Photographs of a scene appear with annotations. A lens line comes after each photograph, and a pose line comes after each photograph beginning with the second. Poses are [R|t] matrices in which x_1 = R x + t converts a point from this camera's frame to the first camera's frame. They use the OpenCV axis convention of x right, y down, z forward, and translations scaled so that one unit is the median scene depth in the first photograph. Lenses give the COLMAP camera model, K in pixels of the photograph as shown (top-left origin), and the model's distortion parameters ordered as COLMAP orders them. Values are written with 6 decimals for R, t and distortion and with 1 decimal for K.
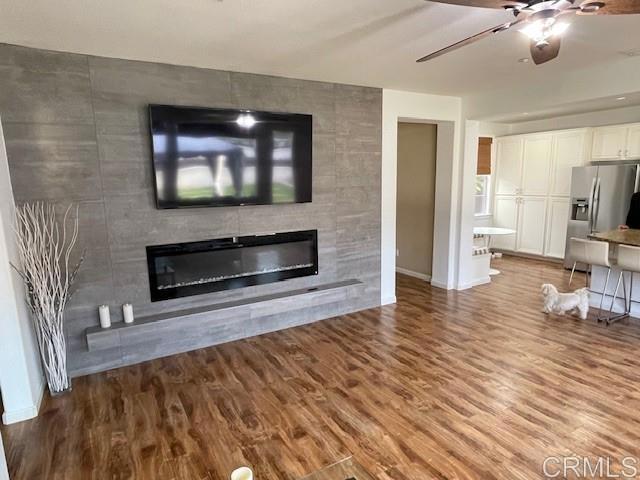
lens RADIAL K [[385.6, 0, 320.0], [0, 385.6, 240.0], [0, 0, 1]] dist [0.021841, -0.000277]
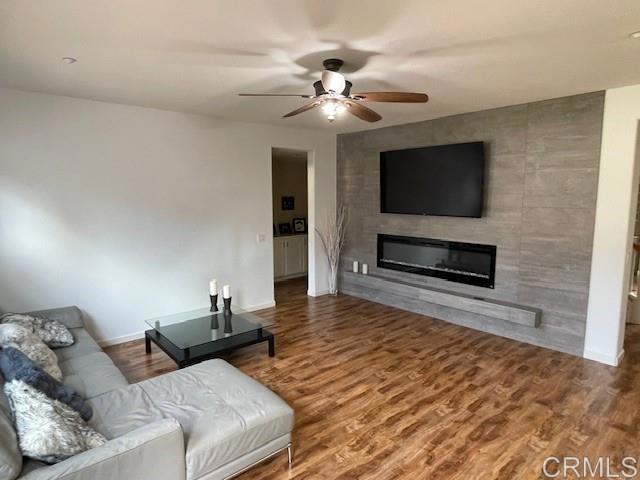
lens RADIAL K [[396.0, 0, 320.0], [0, 396.0, 240.0], [0, 0, 1]] dist [-0.002642, -0.002301]
pose [[0.187256, 0.130062, -0.973663, 1.103673], [-0.168163, 0.980808, 0.098675, -0.078206], [0.967810, 0.145257, 0.205534, 0.364131]]
